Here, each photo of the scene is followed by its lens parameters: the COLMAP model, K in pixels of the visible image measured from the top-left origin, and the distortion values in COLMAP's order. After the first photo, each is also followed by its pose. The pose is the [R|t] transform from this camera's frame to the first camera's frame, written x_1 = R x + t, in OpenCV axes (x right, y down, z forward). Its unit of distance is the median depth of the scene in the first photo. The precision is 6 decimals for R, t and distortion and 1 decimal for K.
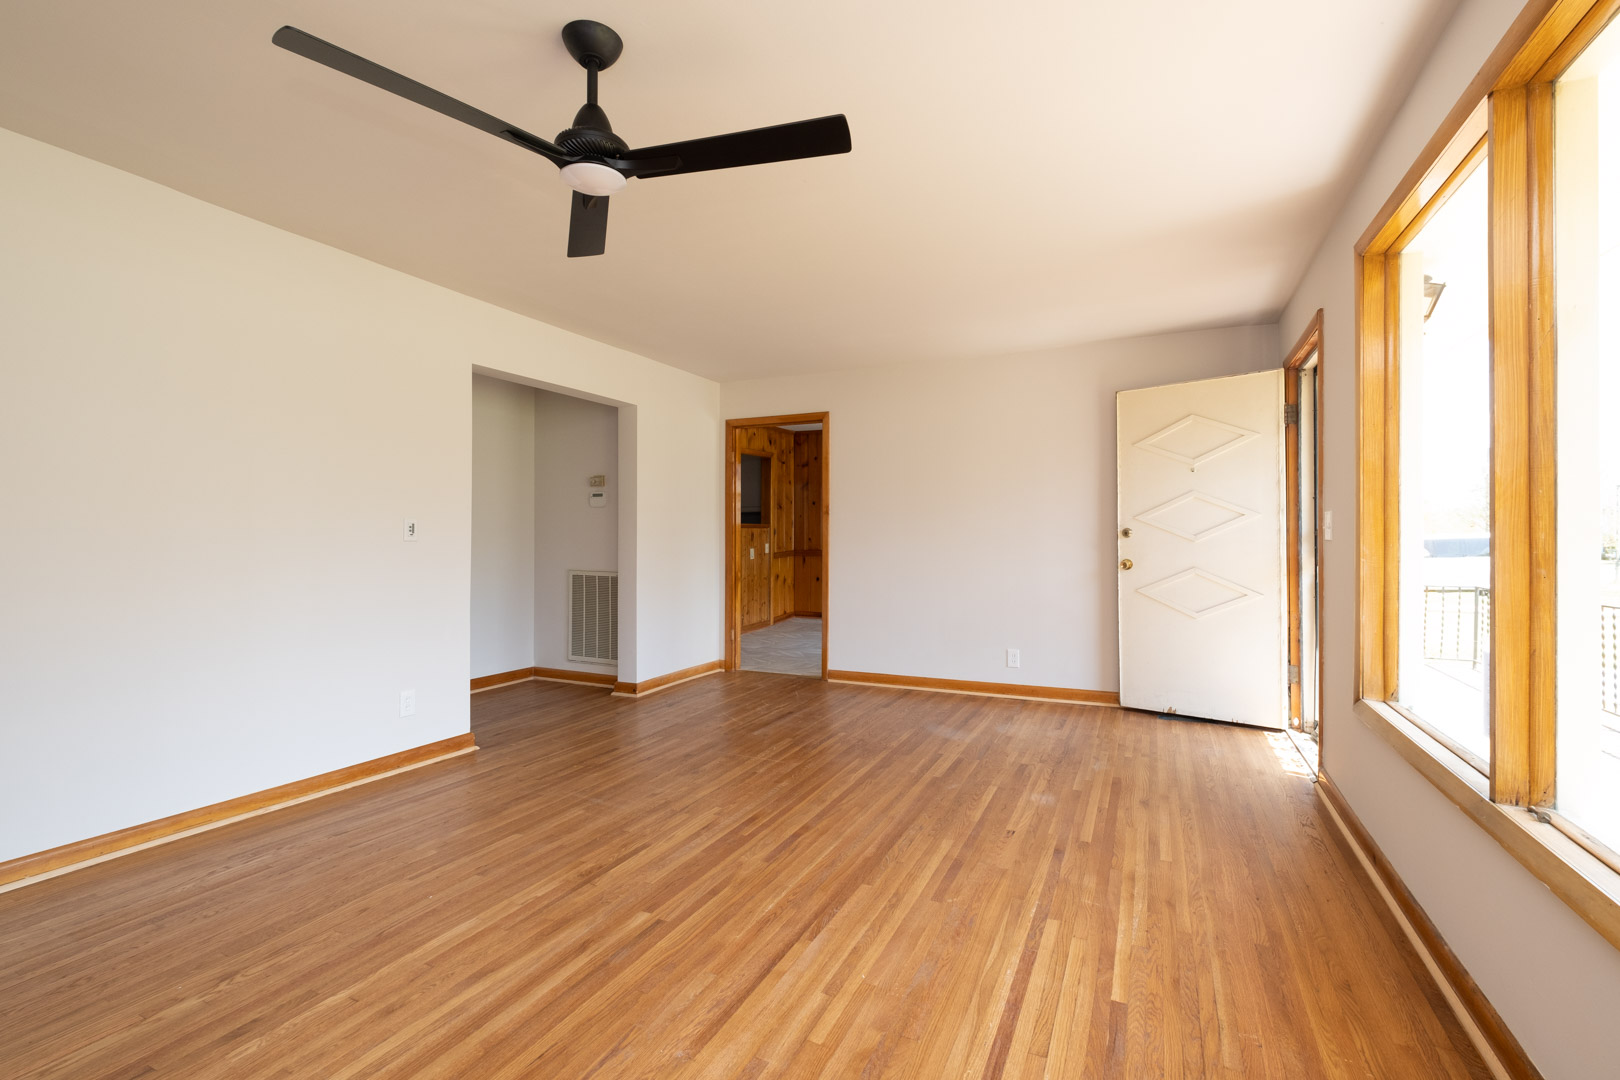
lens RADIAL K [[713.1, 0, 844.4], [0, 713.1, 542.0], [0, 0, 1]] dist [-0.001671, -0.000541]
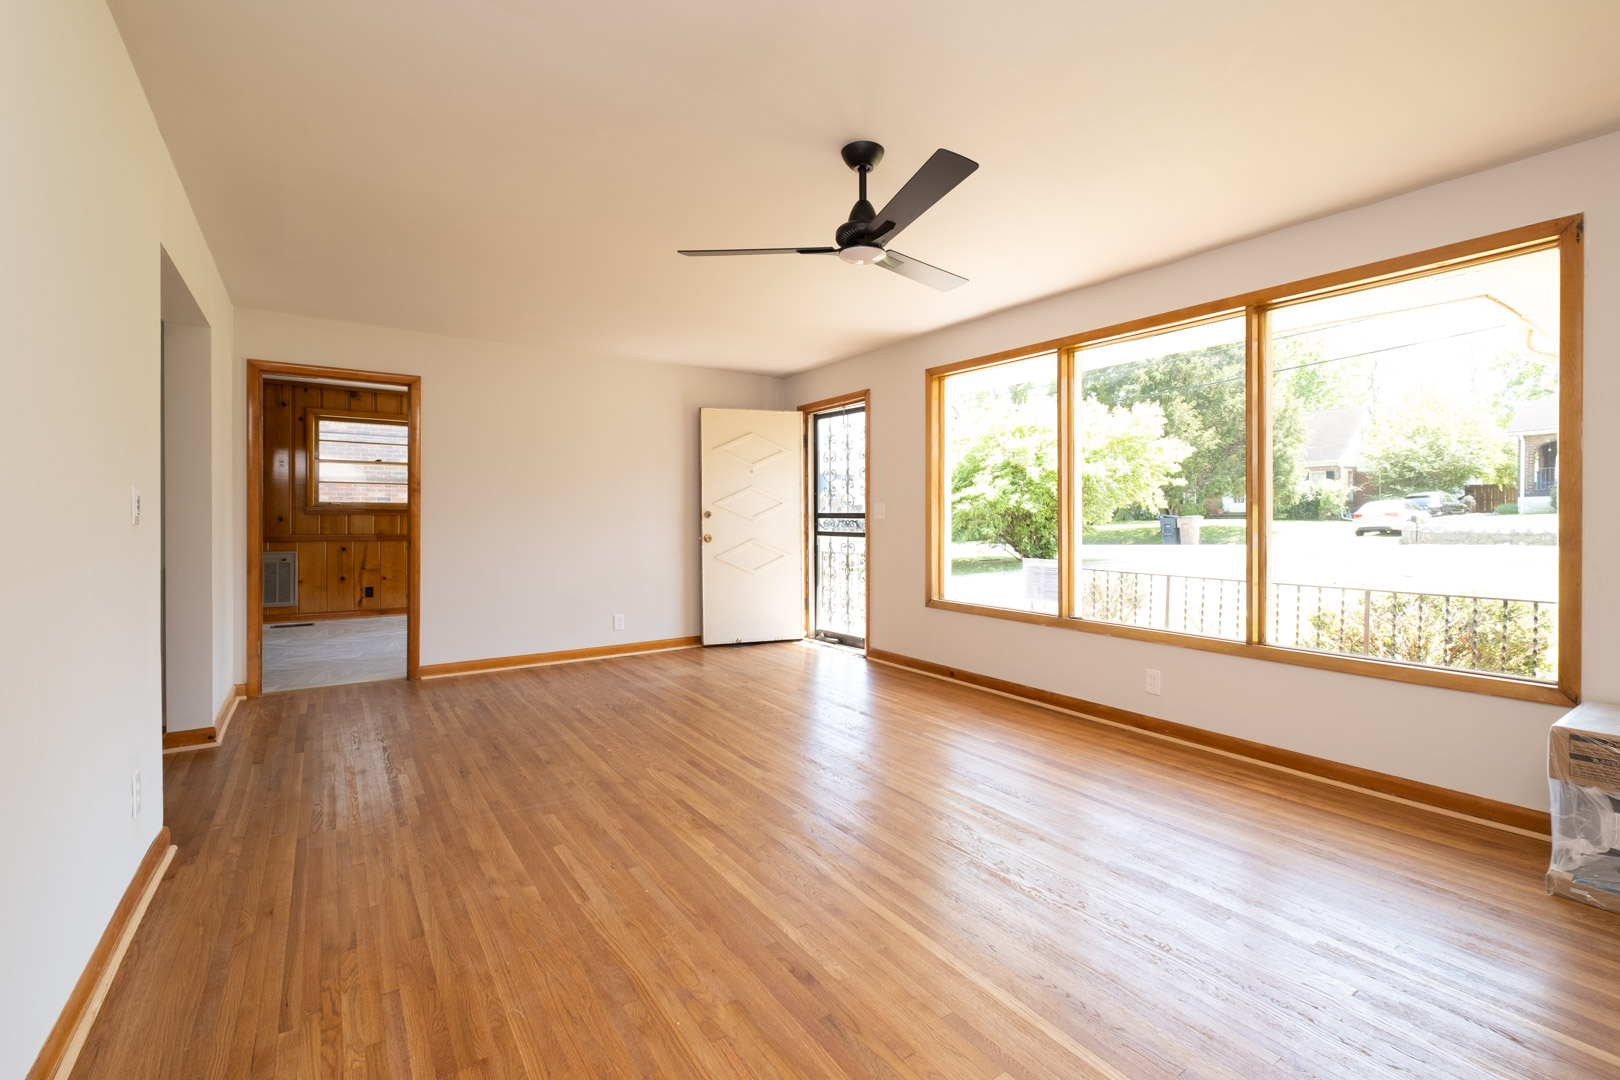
lens RADIAL K [[696.9, 0, 812.8], [0, 696.9, 519.0], [0, 0, 1]] dist [0.003456, 0.000049]
pose [[0.518580, -0.000735, 0.855029, -0.960196], [0.004812, 0.999986, -0.002058, -0.001256], [-0.855015, 0.005182, 0.518577, 0.239766]]
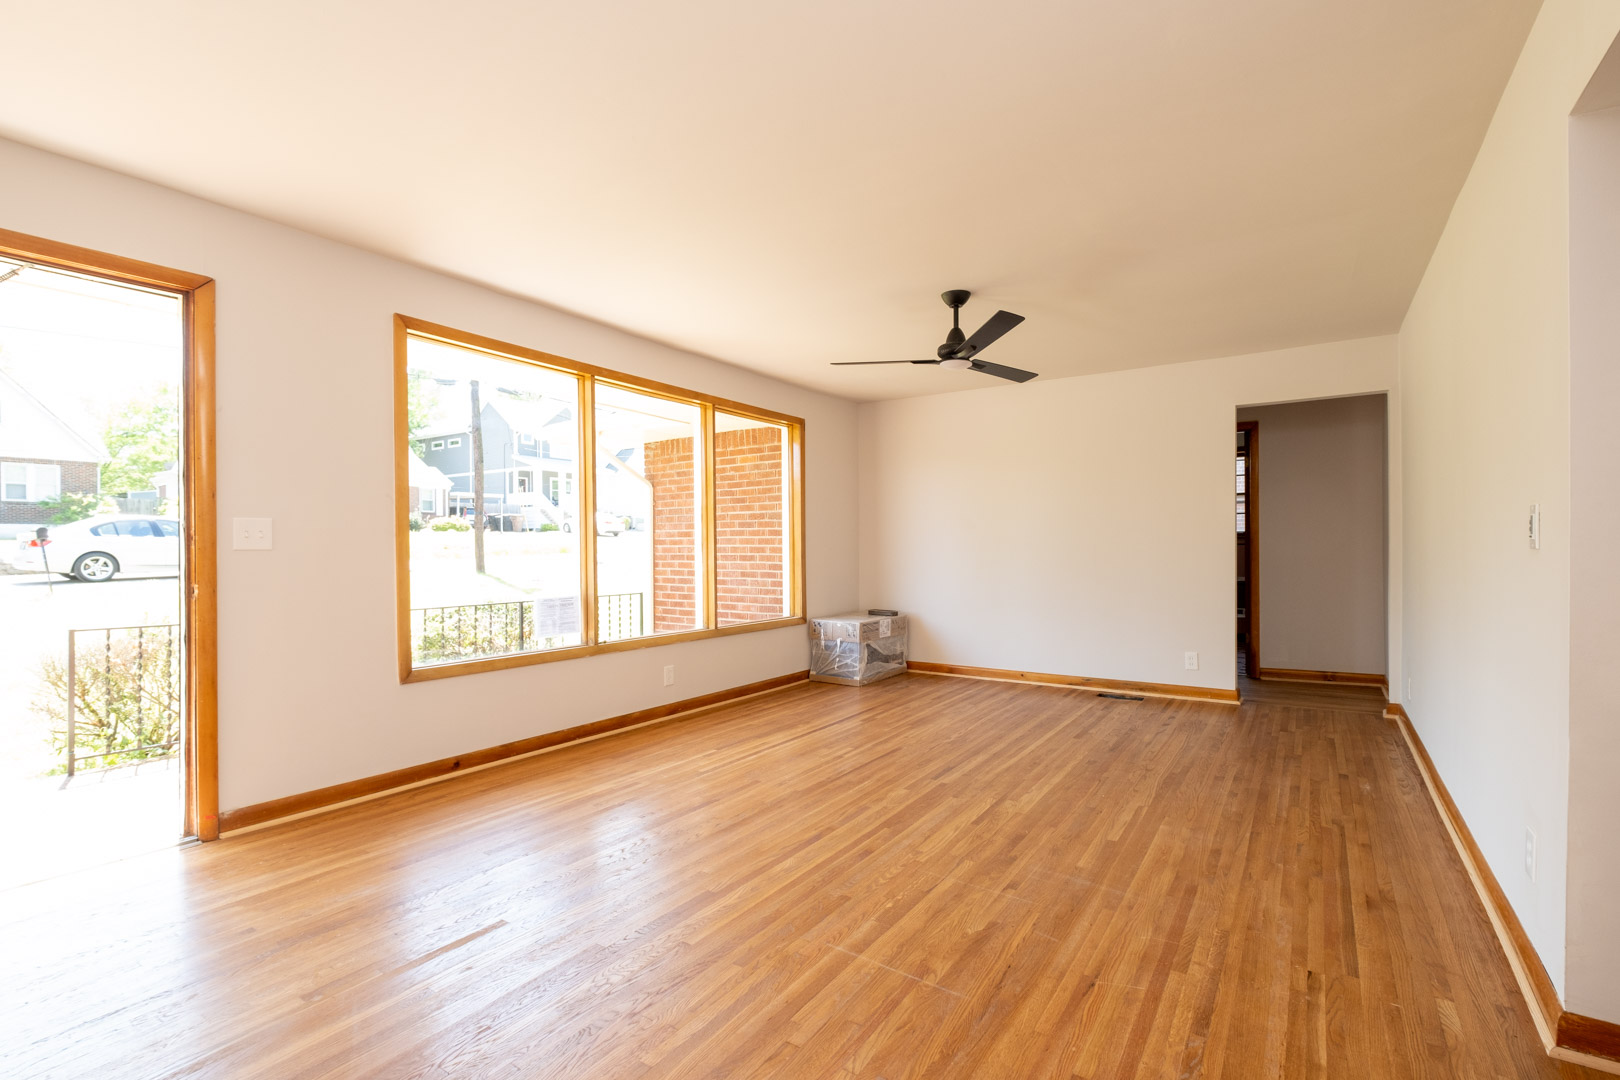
lens RADIAL K [[713.1, 0, 844.4], [0, 713.1, 542.0], [0, 0, 1]] dist [-0.001671, -0.000541]
pose [[-0.986770, 0.006453, 0.161997, -0.230536], [0.007006, 0.999971, 0.002842, -0.011327], [-0.161974, 0.003939, -0.986787, 1.874556]]
